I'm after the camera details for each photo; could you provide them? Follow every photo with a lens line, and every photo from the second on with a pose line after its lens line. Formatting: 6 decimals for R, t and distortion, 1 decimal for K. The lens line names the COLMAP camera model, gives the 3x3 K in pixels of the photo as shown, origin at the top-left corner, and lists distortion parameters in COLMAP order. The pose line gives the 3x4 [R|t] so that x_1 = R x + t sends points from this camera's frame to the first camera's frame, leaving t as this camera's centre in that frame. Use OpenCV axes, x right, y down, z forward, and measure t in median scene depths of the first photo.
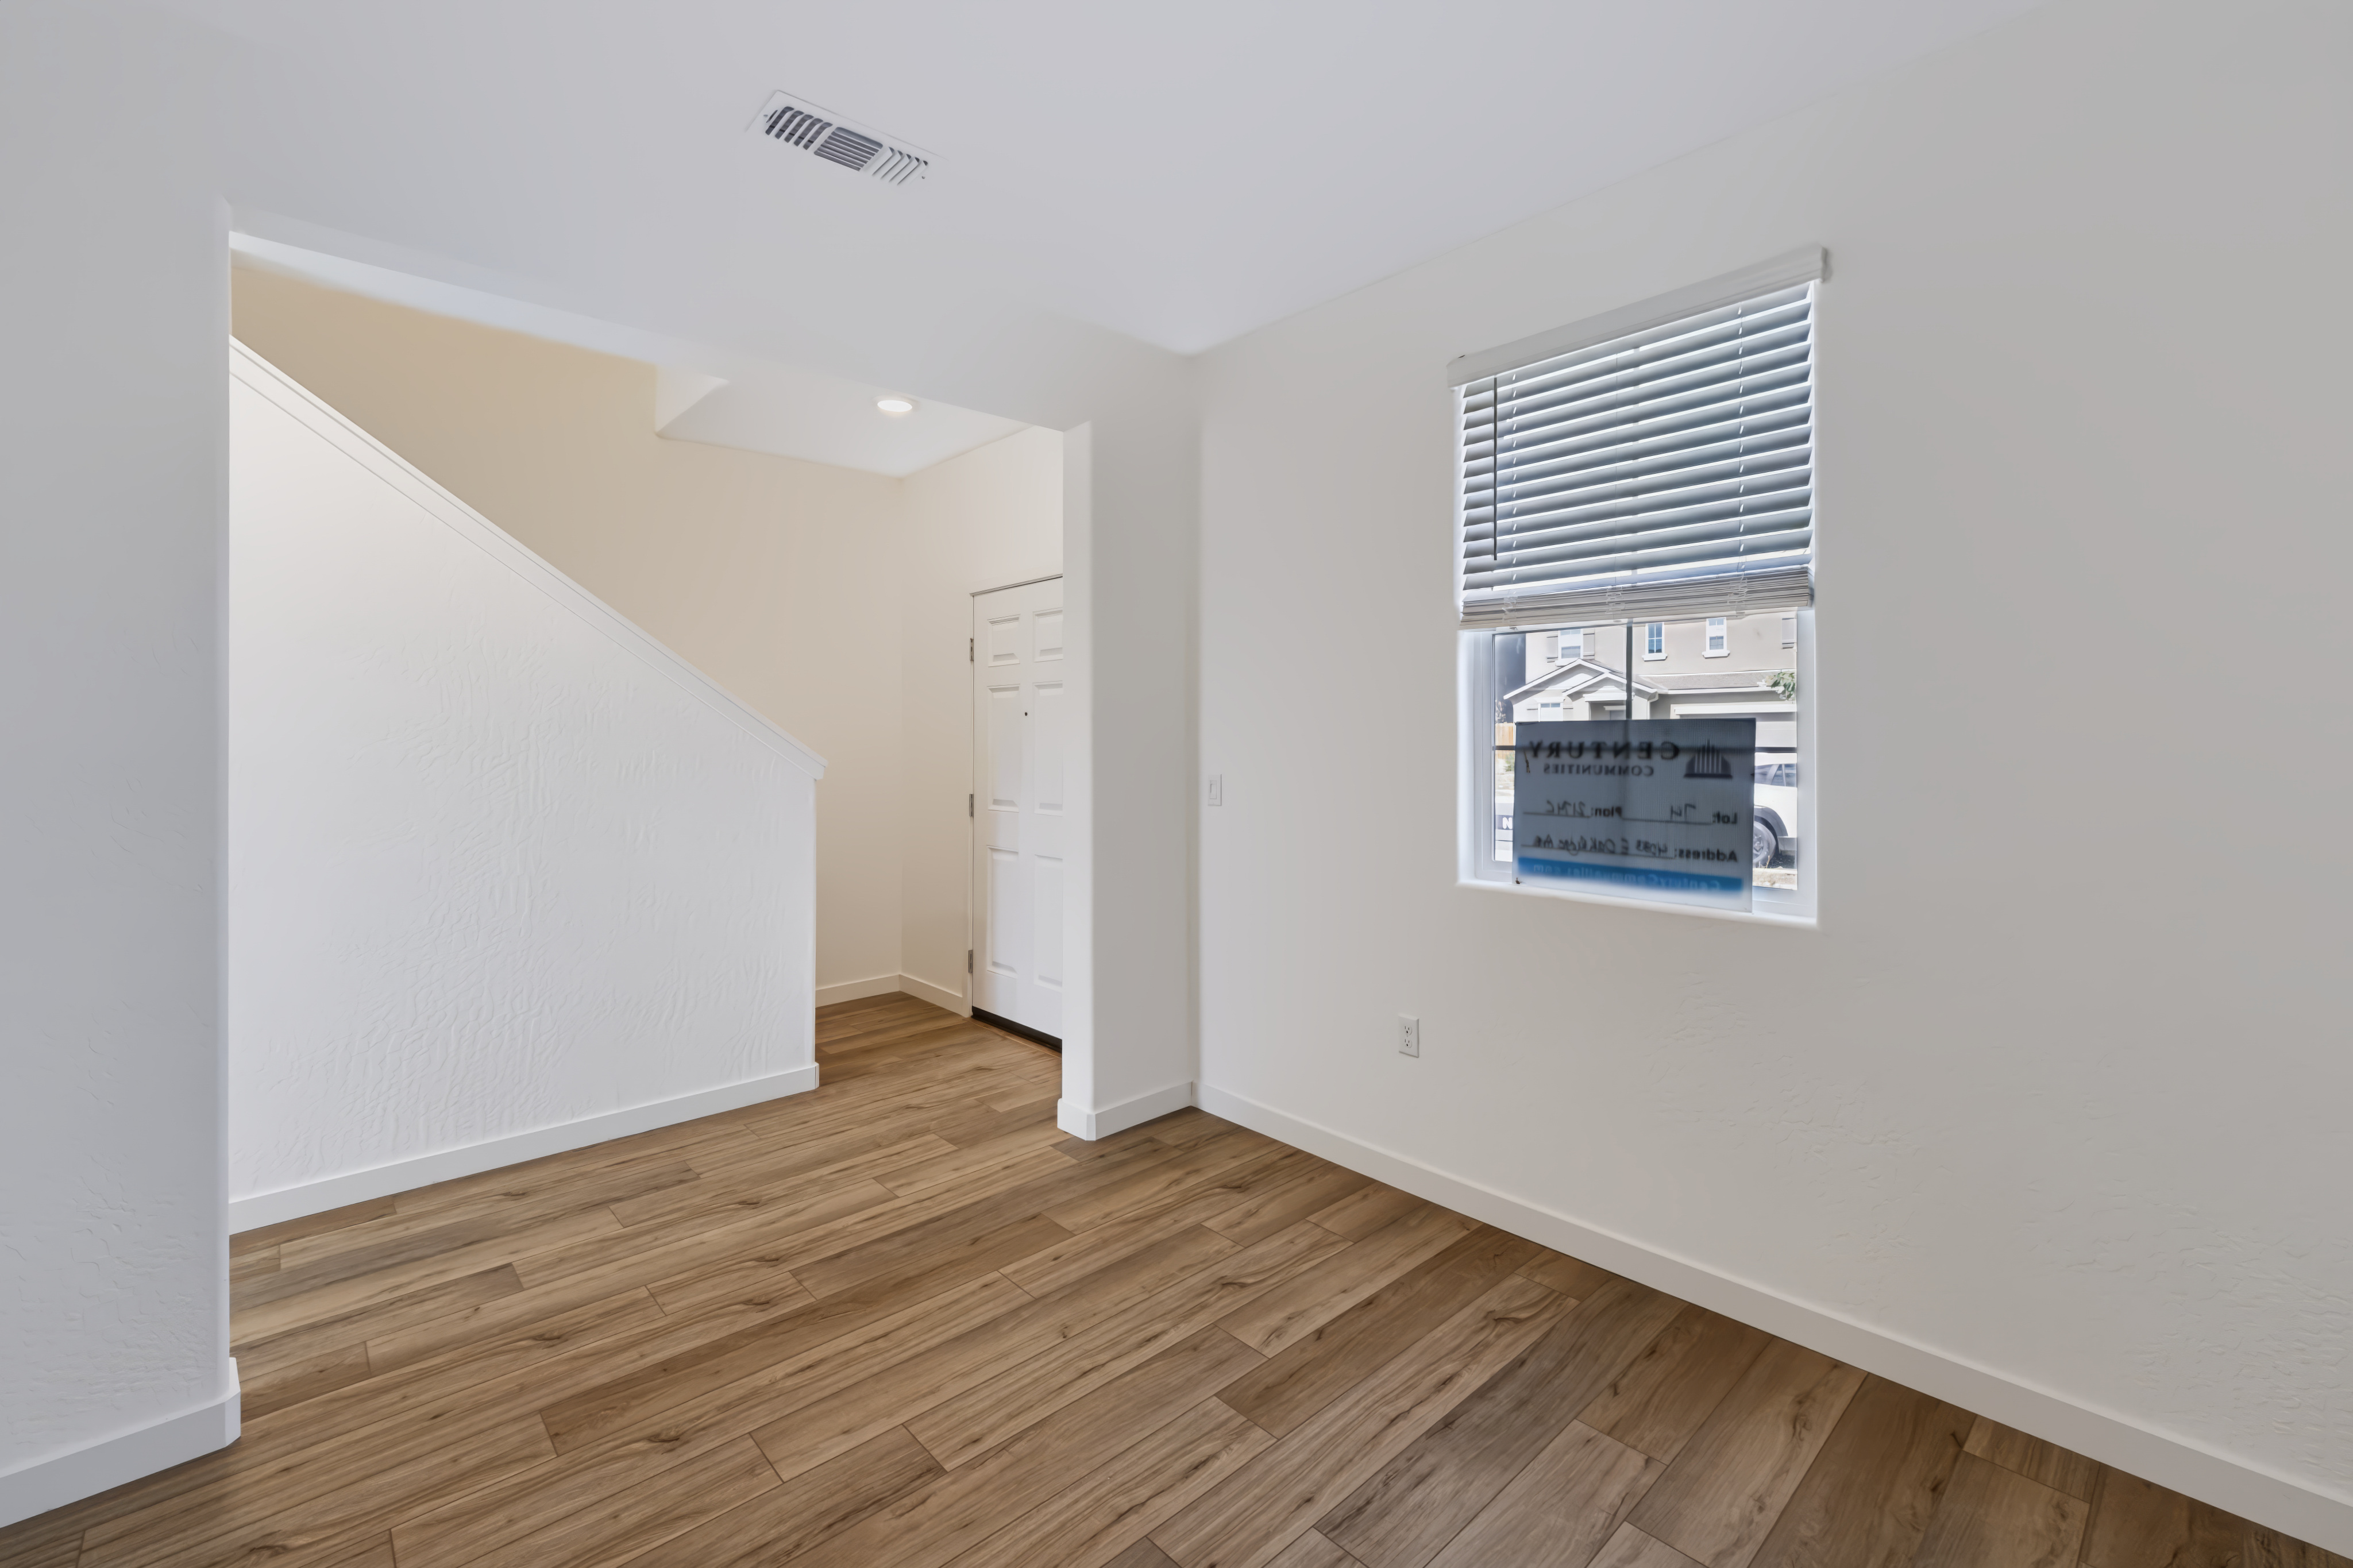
lens RADIAL K [[986.9, 0, 1171.5], [0, 986.9, 713.7], [0, 0, 1]] dist [0.000610, 0.000196]
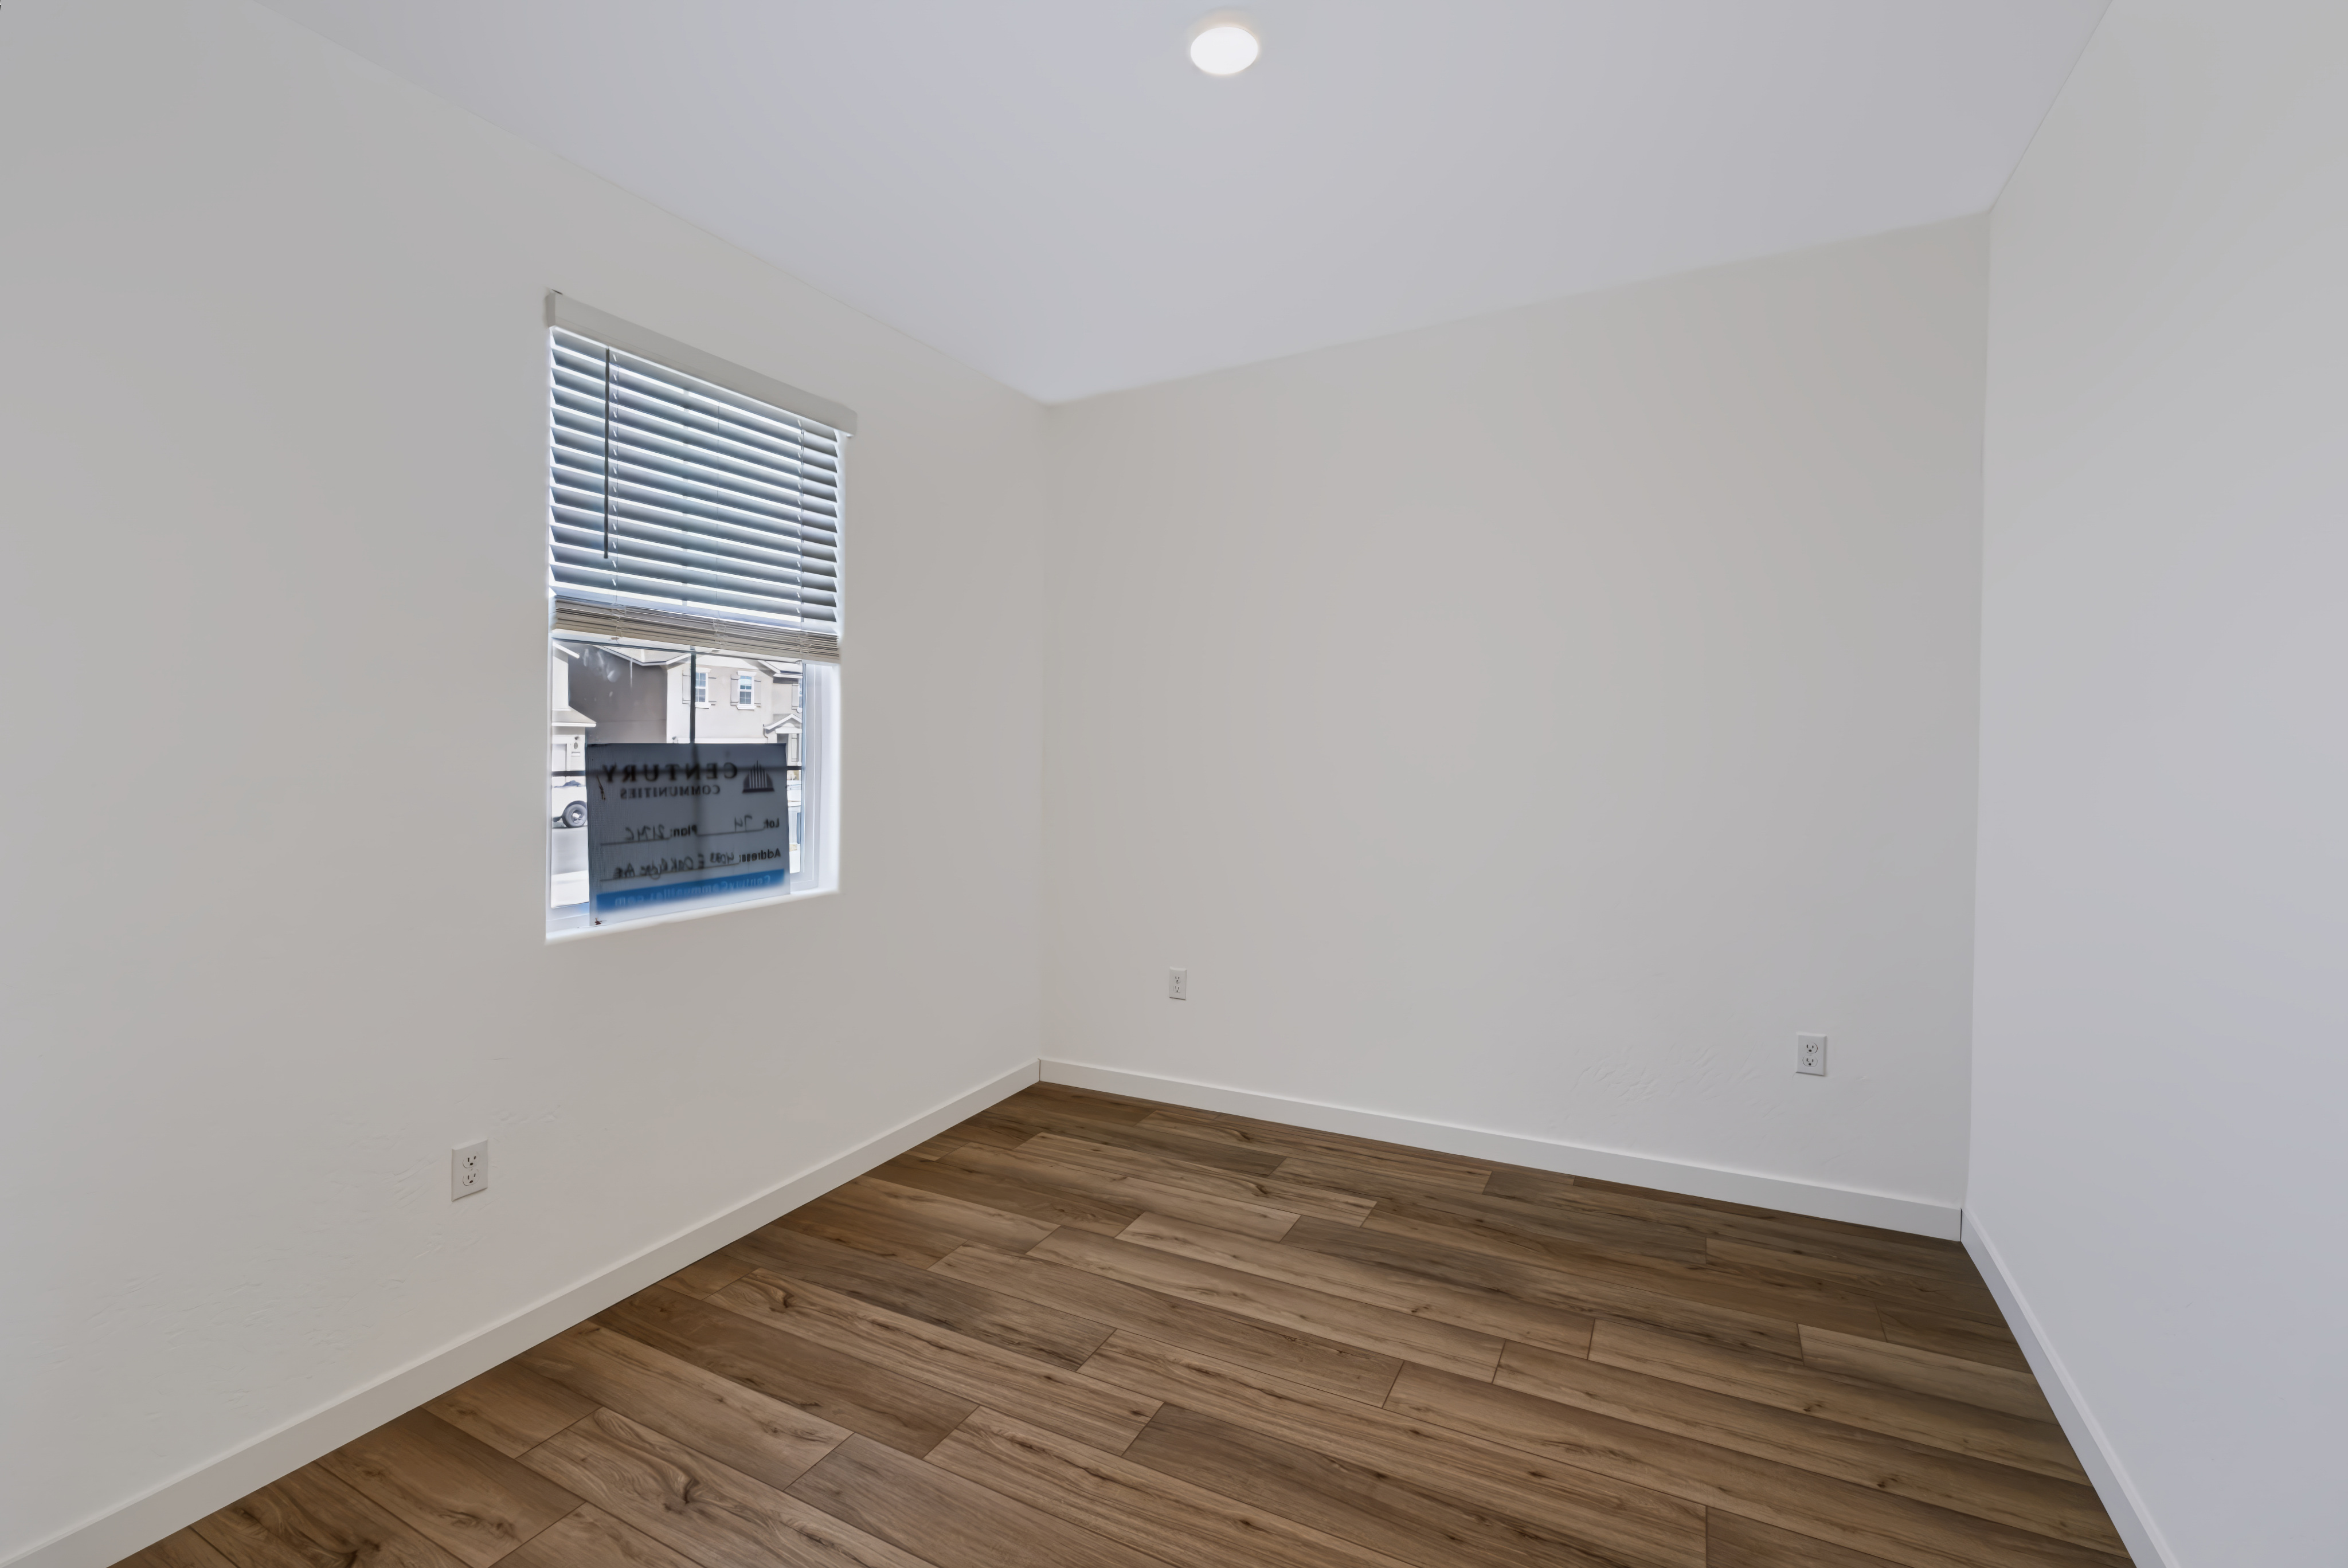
lens RADIAL K [[996.3, 0, 1171.4], [0, 996.3, 796.6], [0, 0, 1]] dist [0.000996, 0.000128]
pose [[-0.339325, -0.033170, 0.940084, -0.730862], [-0.005294, 0.999430, 0.033353, 0.025636], [-0.940654, 0.006341, -0.339307, 0.886536]]
